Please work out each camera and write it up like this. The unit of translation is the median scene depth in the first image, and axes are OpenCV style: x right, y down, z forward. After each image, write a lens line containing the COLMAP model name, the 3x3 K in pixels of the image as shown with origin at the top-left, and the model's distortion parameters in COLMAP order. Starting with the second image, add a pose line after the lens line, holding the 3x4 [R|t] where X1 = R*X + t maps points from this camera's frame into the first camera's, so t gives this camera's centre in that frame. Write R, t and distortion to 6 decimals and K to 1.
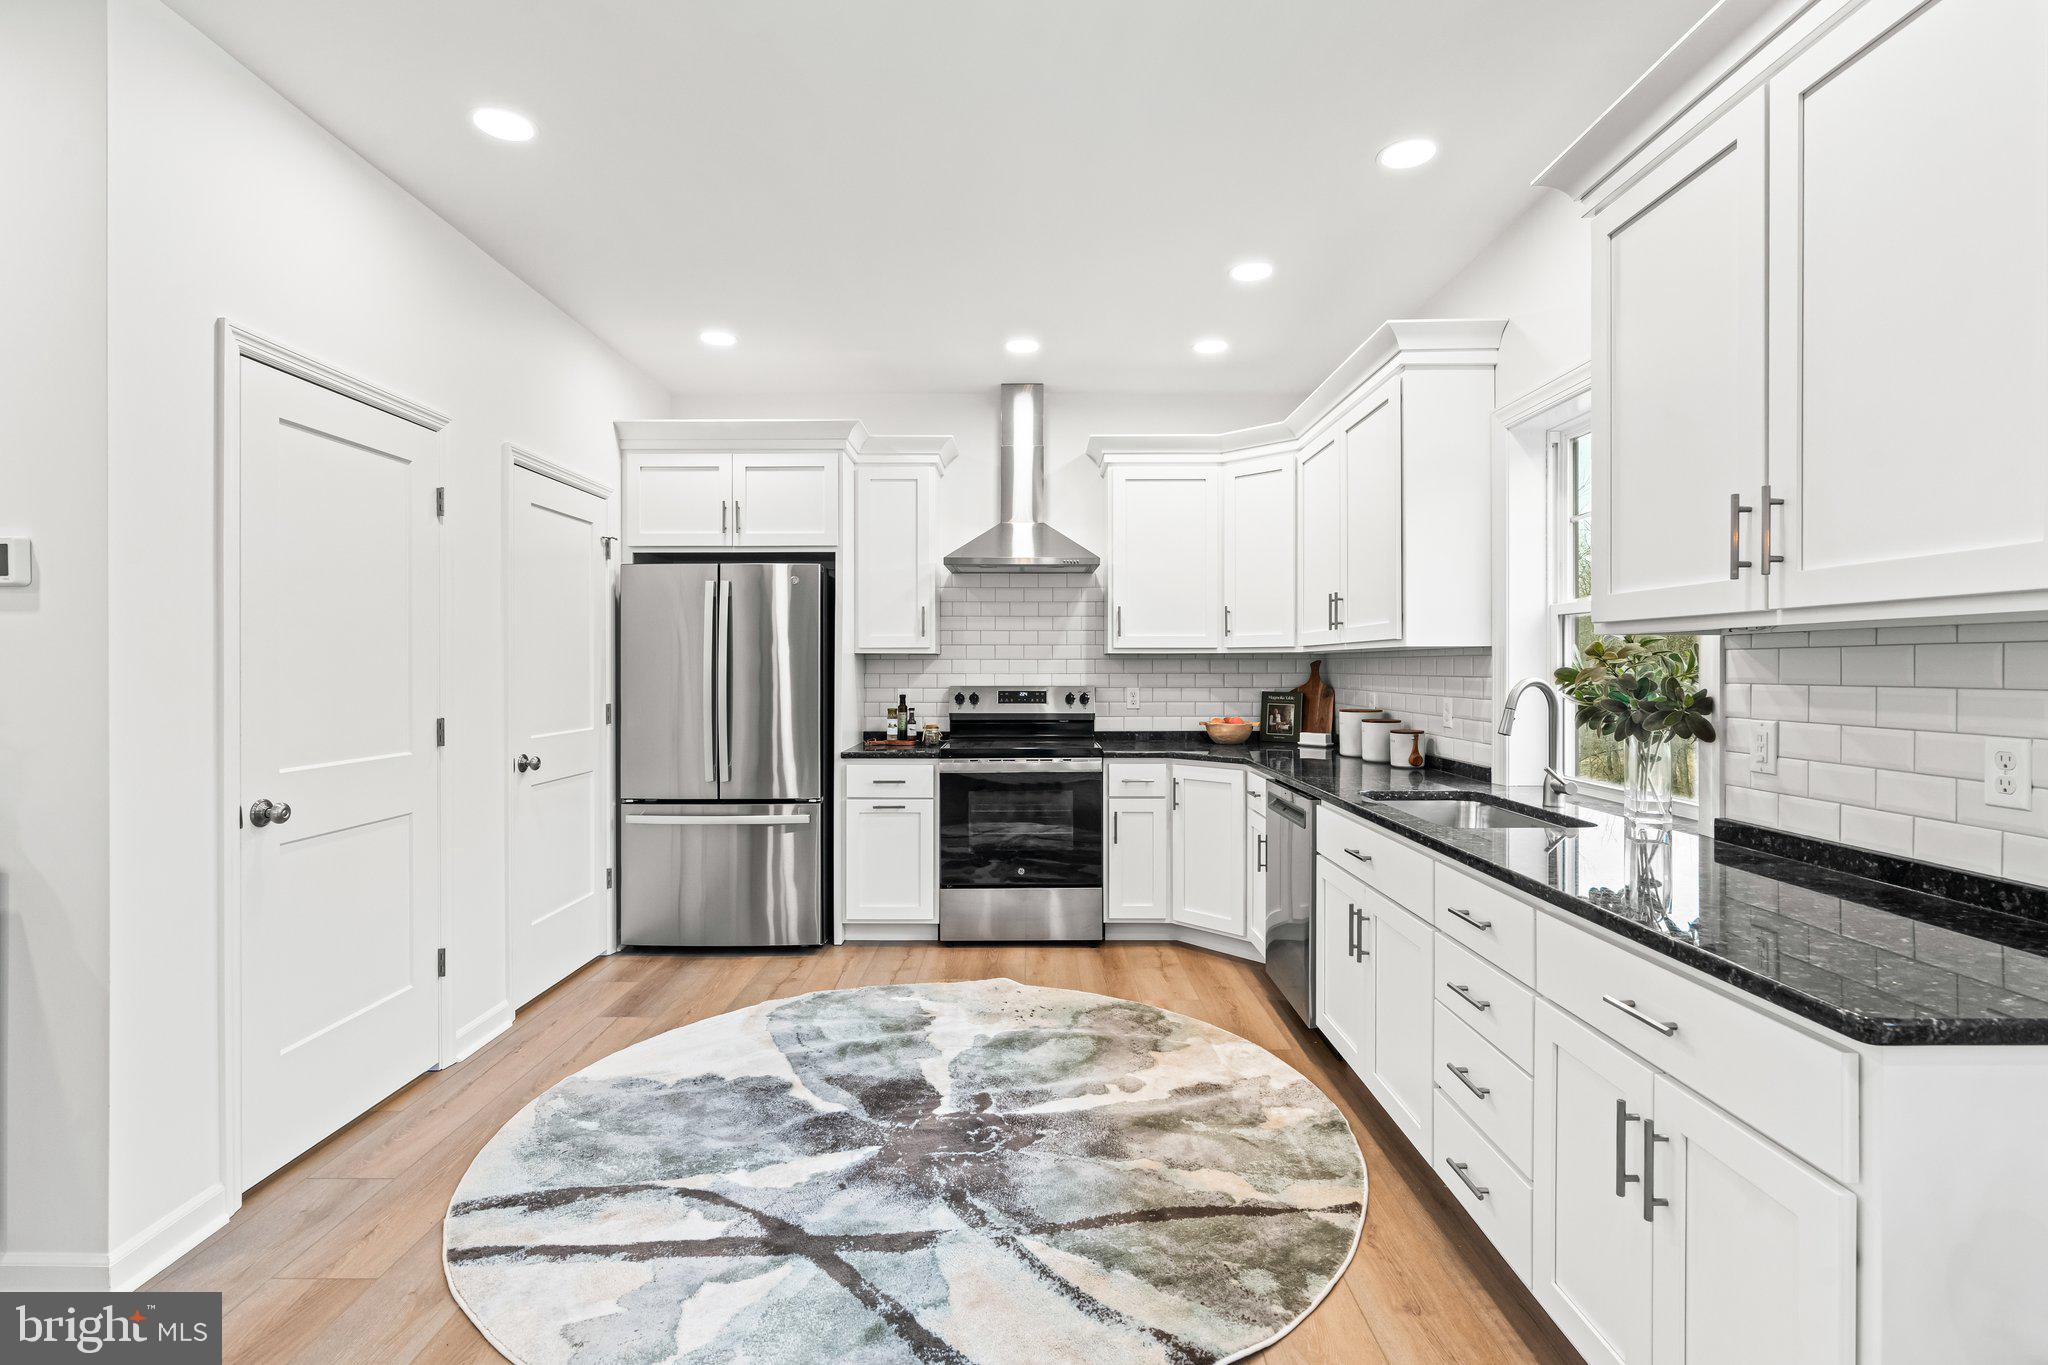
lens RADIAL K [[941.7, 0, 1029.6], [0, 941.7, 667.7], [0, 0, 1]] dist [-0.014279, 0.002050]
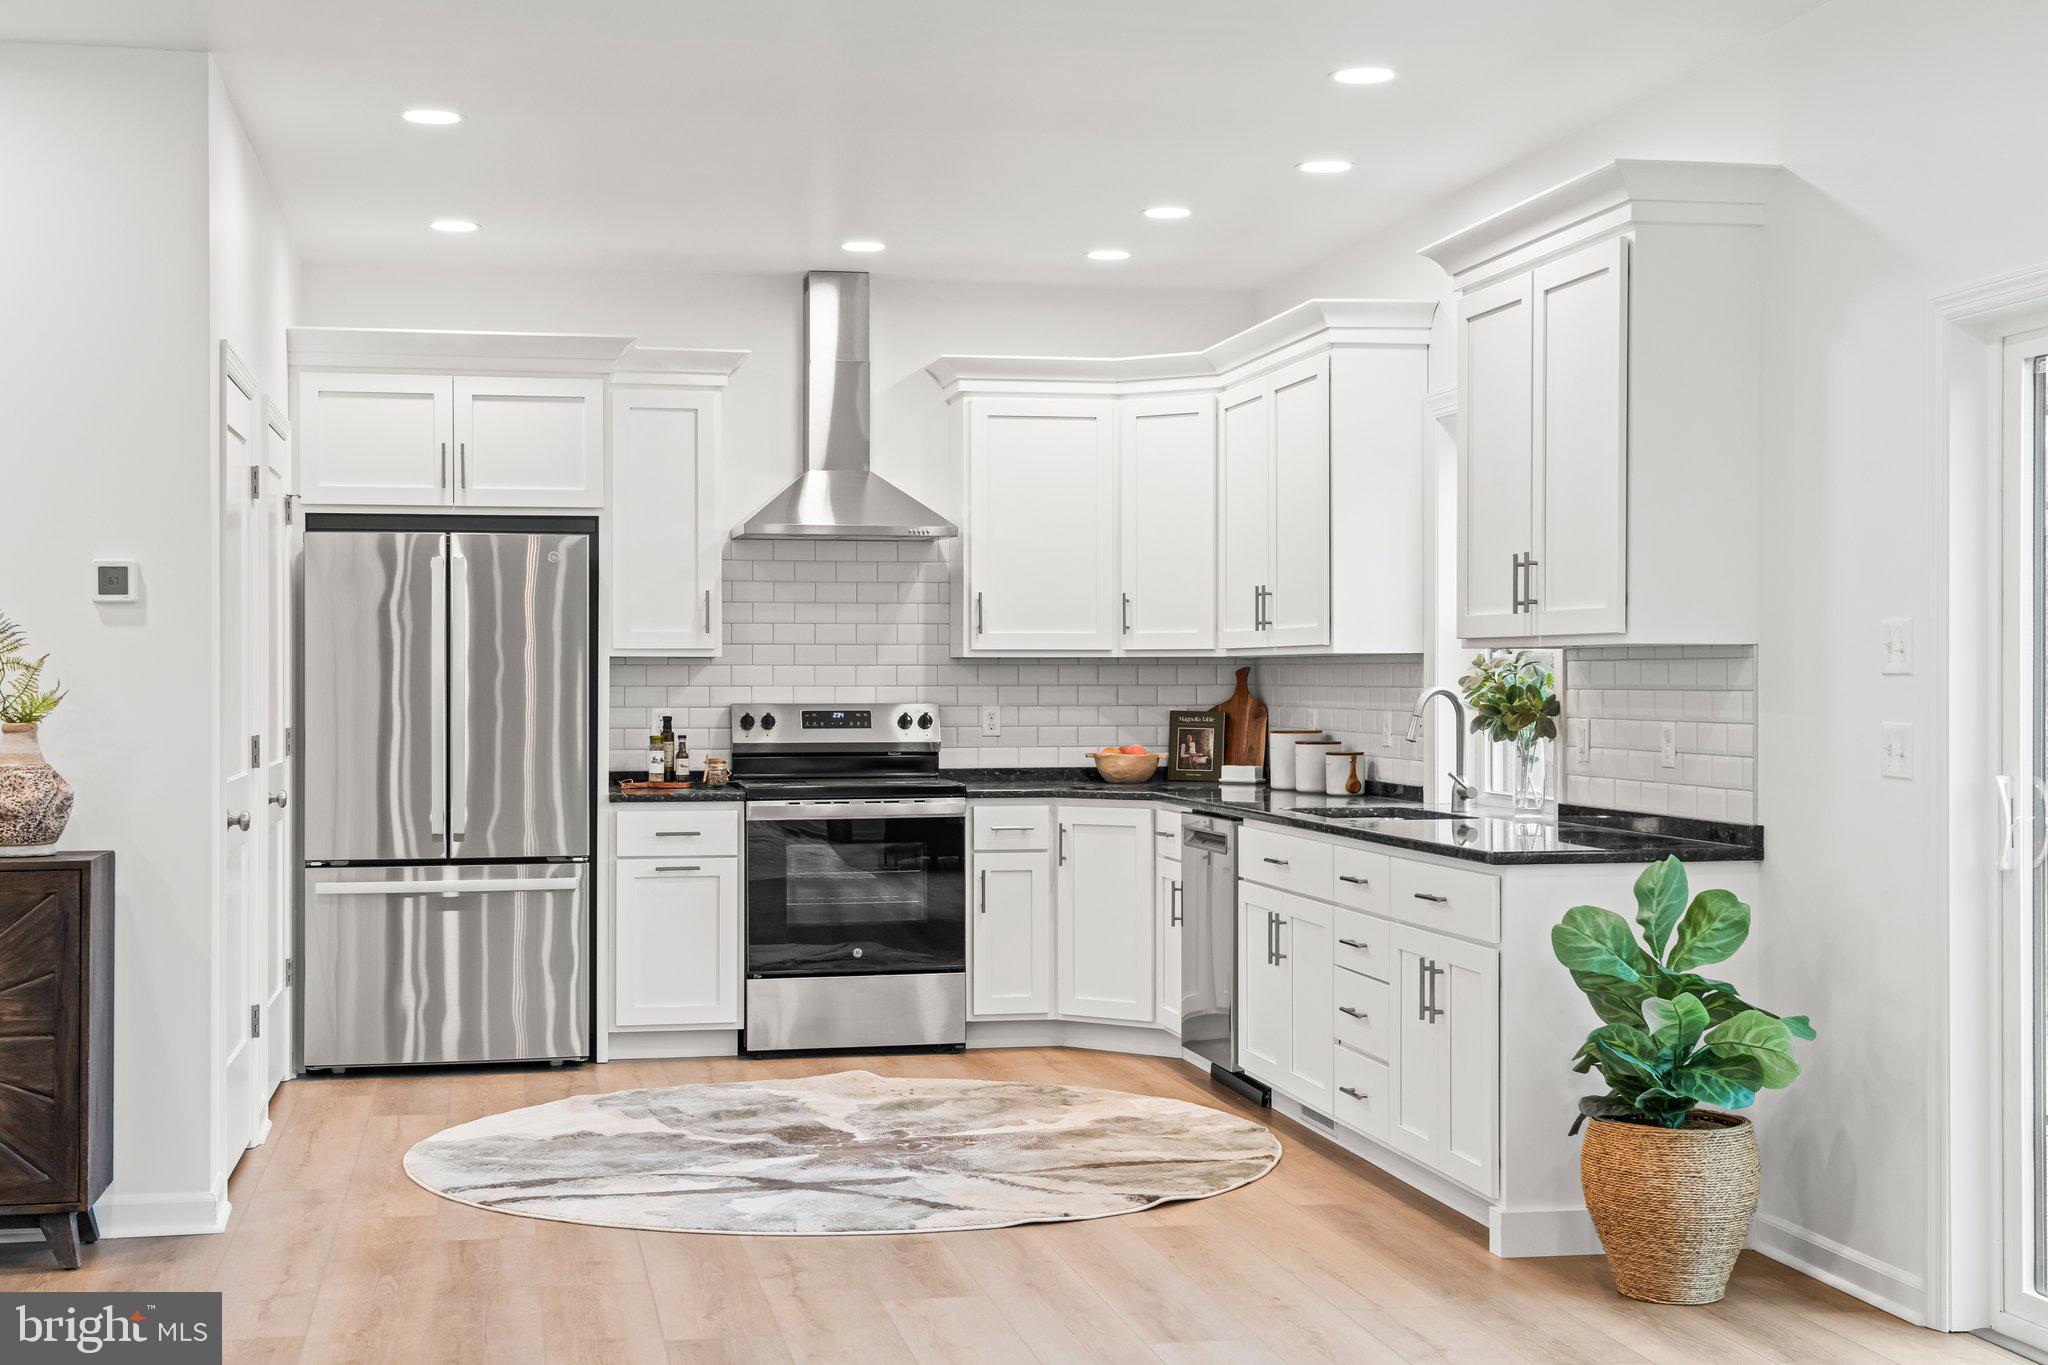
lens RADIAL K [[2582.7, 0, 1024.9], [0, 2582.7, 664.9], [0, 0, 1]] dist [0.087103, 0.000000]
pose [[0.979821, 0.001305, 0.199871, -0.288376], [-0.000126, 0.999983, -0.005908, 0.002448], [-0.199876, 0.005764, 0.979804, -1.024101]]
